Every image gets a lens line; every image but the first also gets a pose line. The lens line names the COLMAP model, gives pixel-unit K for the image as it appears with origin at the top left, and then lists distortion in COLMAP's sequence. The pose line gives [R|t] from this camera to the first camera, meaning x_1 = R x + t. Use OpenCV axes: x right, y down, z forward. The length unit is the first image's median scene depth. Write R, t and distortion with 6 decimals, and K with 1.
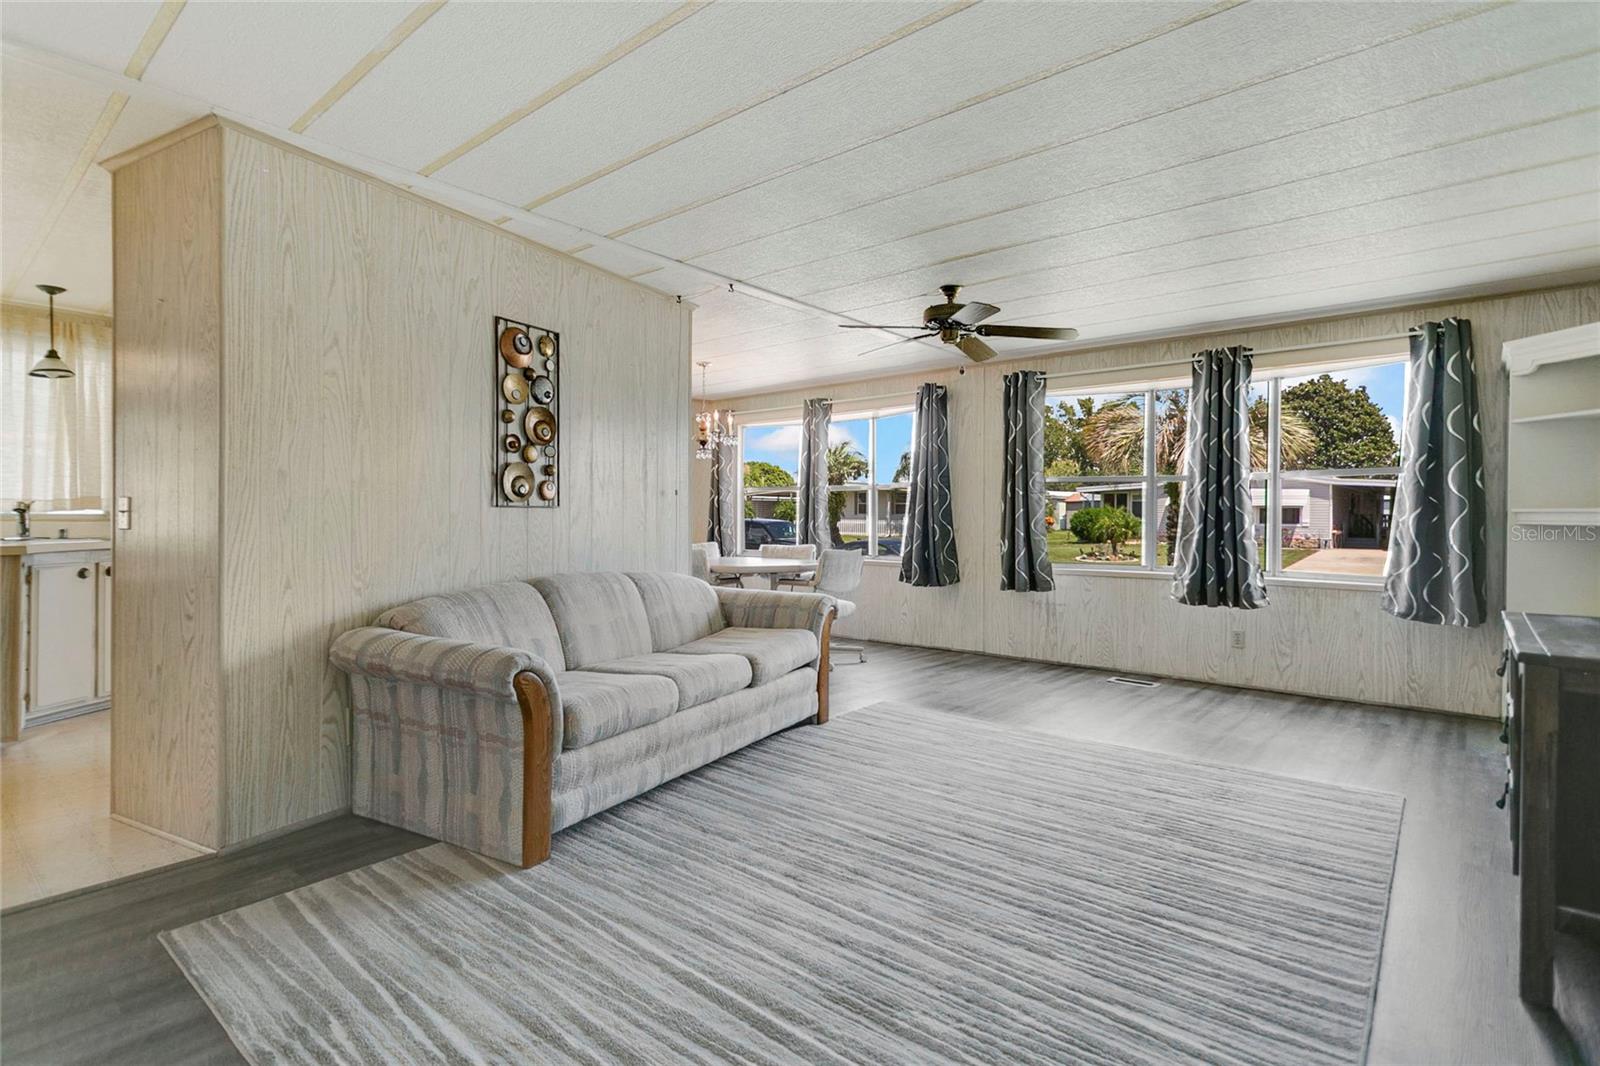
lens RADIAL K [[781.2, 0, 800.0], [0, 781.2, 533.0], [0, 0, 1]] dist [0.009723, 0.000247]
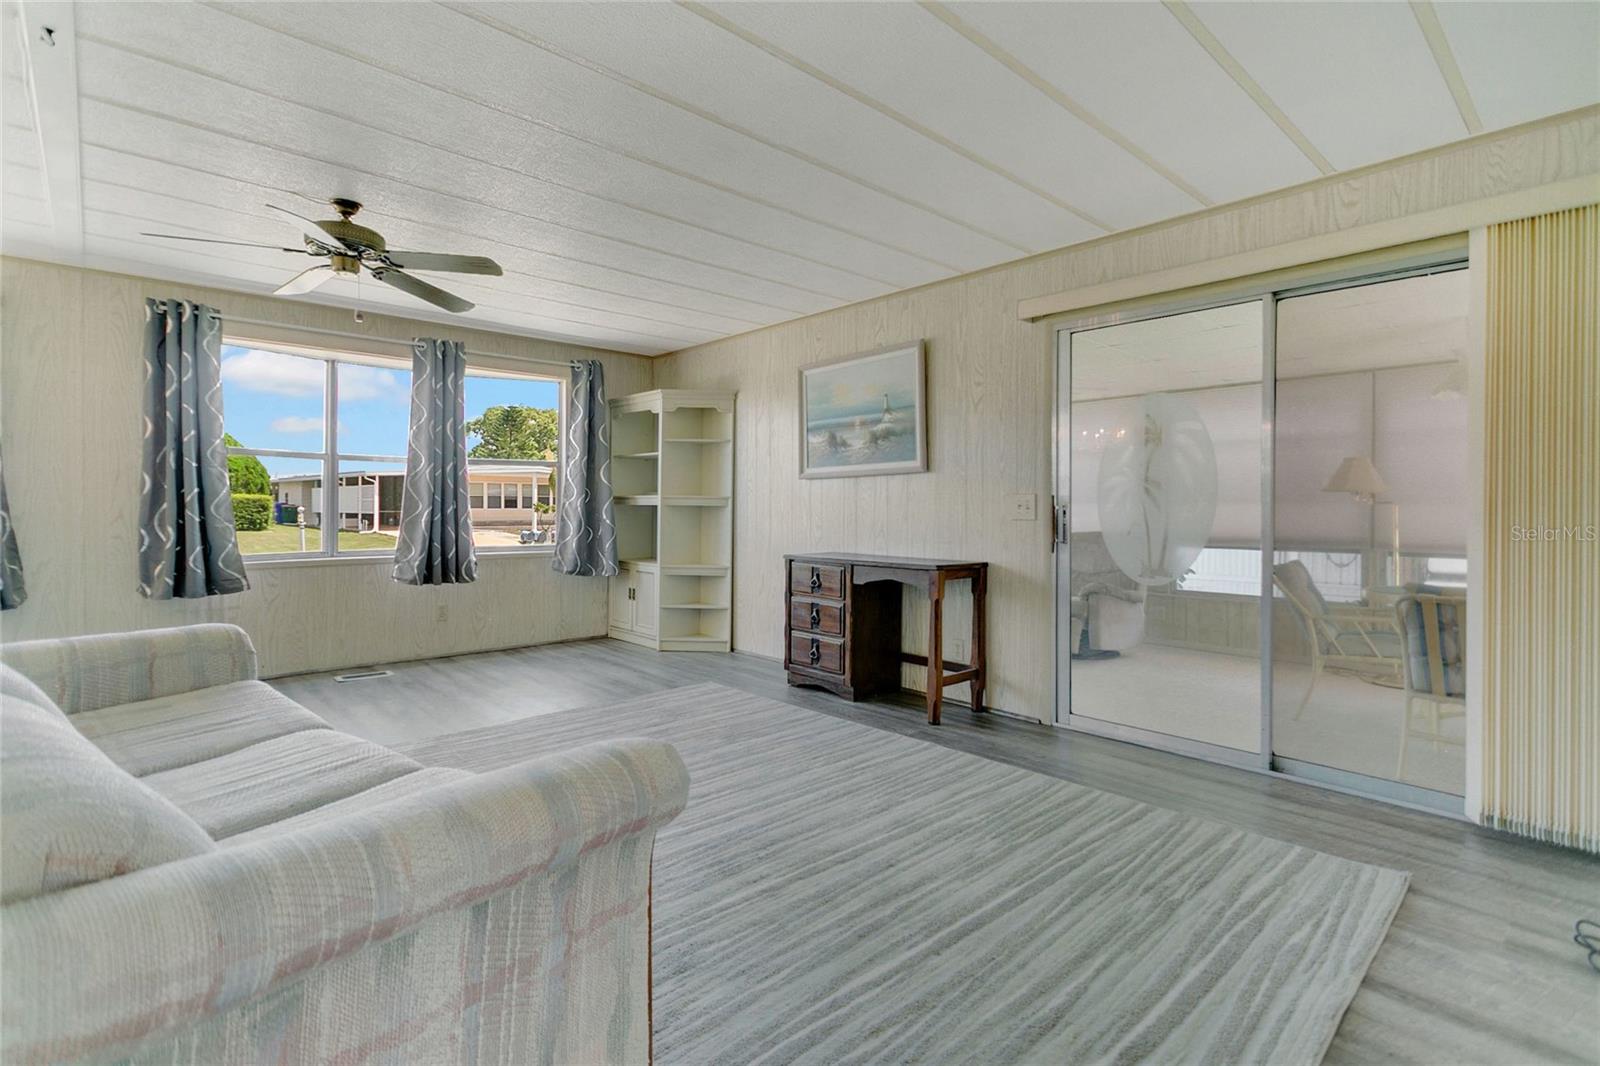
lens RADIAL K [[759.6, 0, 800.0], [0, 759.6, 533.0], [0, 0, 1]] dist [0.002408, 0.000250]
pose [[0.129369, -0.040526, 0.990768, -0.544277], [0.012223, 0.999154, 0.039273, -0.012111], [-0.991521, 0.007030, 0.129755, 0.494933]]
